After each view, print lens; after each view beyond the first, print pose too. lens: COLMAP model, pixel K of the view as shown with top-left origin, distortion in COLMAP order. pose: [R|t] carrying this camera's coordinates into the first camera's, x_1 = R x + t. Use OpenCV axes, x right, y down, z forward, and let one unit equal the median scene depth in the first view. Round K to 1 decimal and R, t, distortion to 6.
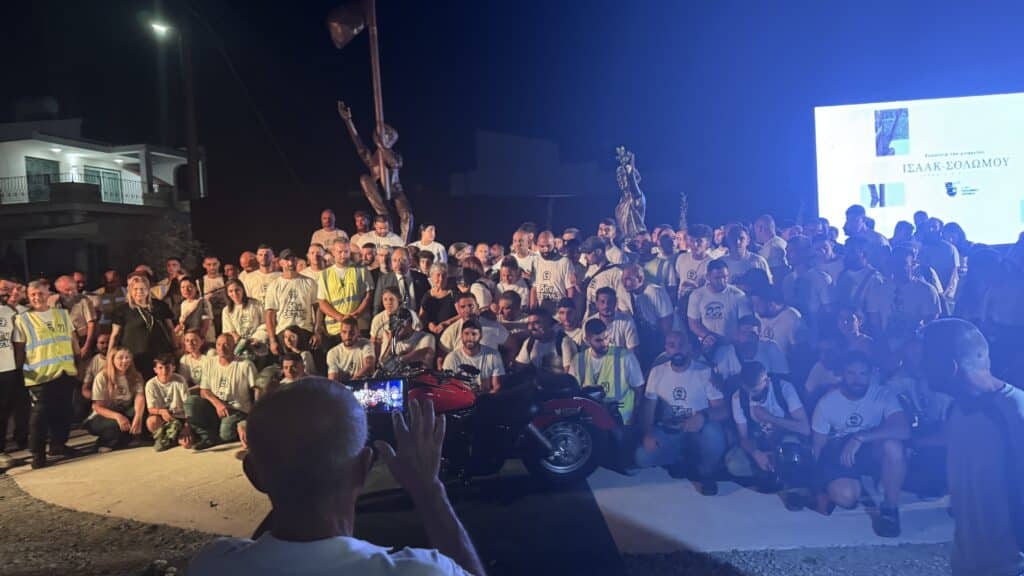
lens RADIAL K [[693.5, 0, 516.1], [0, 693.5, 280.4], [0, 0, 1]] dist [0.076427, -0.099458]
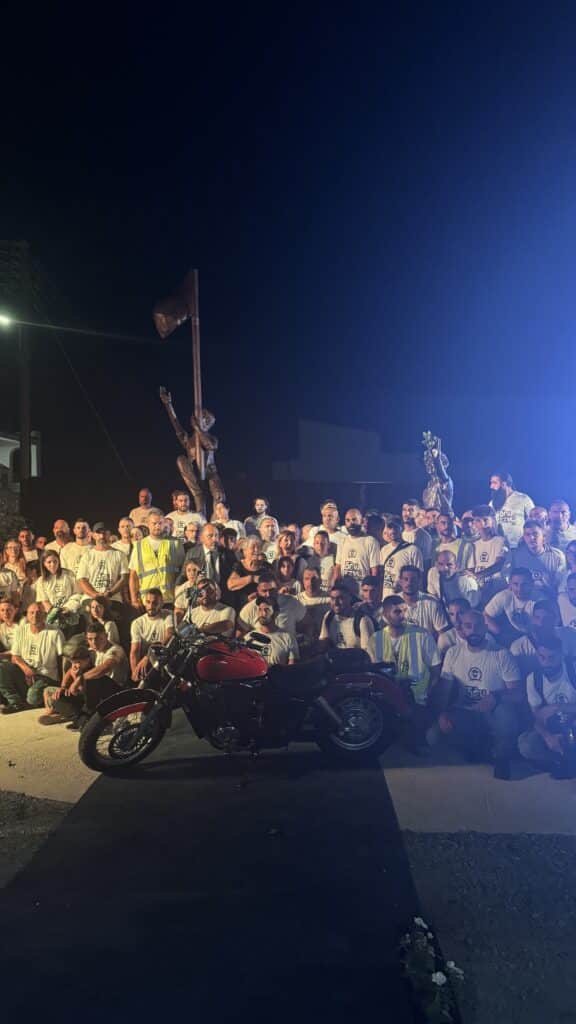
lens RADIAL K [[693.5, 0, 288.3], [0, 693.5, 511.7], [0, 0, 1]] dist [0.076427, -0.099458]
pose [[0.996923, 0.024811, -0.074361, 0.021541], [-0.030962, 0.996090, -0.082736, 0.012571], [0.072018, 0.084784, 0.993793, -0.012922]]
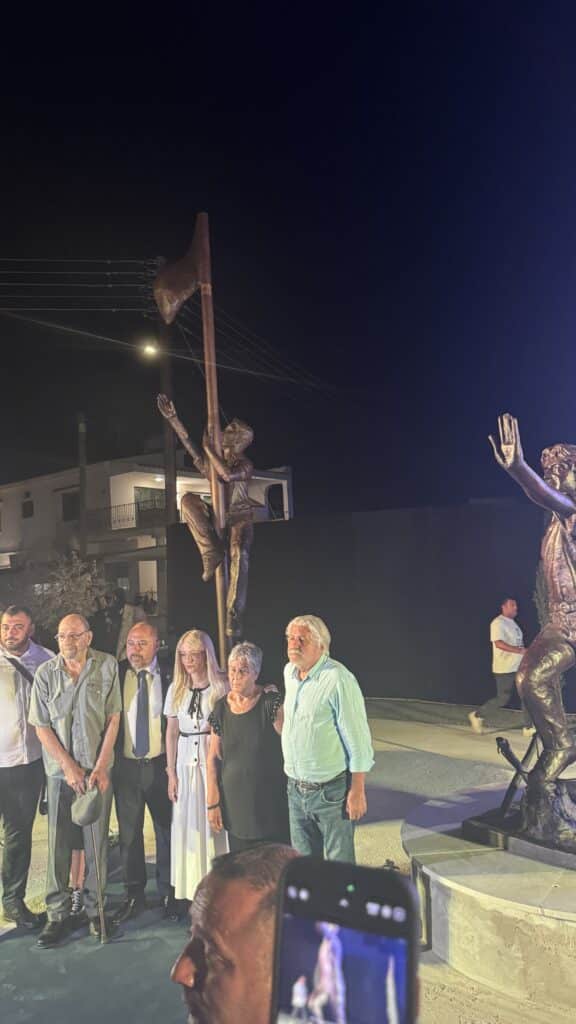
lens RADIAL K [[693.5, 0, 292.8], [0, 693.5, 516.8], [0, 0, 1]] dist [0.076427, -0.099458]
pose [[0.870027, -0.034880, -0.491768, 0.208431], [-0.015215, 0.995119, -0.097500, -0.063988], [0.492769, 0.092310, 0.865250, 0.459882]]
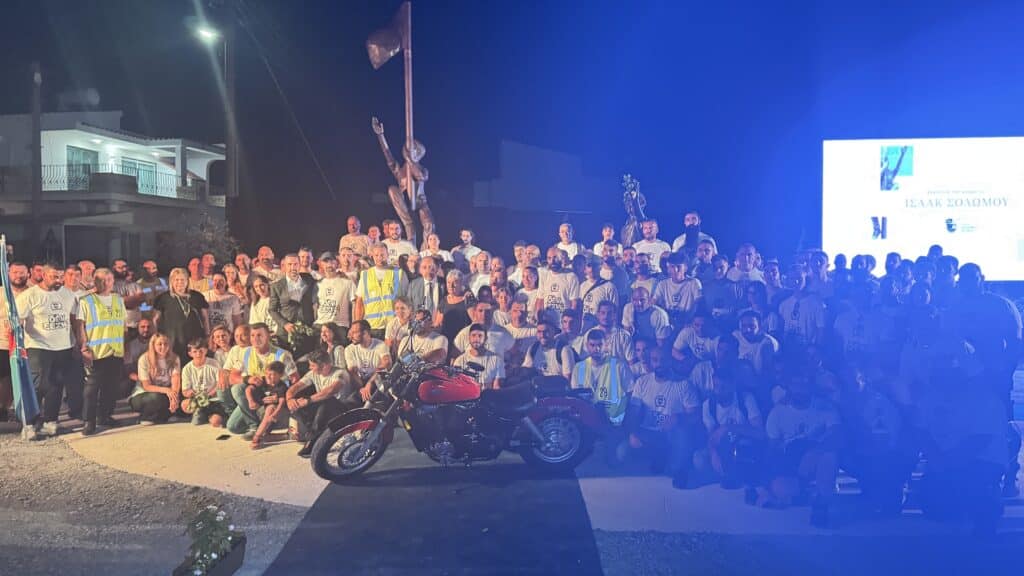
lens RADIAL K [[693.5, 0, 525.4], [0, 693.5, 279.9], [0, 0, 1]] dist [0.076427, -0.099458]
pose [[0.998473, 0.053196, -0.014903, 0.012216], [-0.053386, 0.998494, -0.012662, -0.002963], [0.014206, 0.013439, 0.999809, -0.076218]]
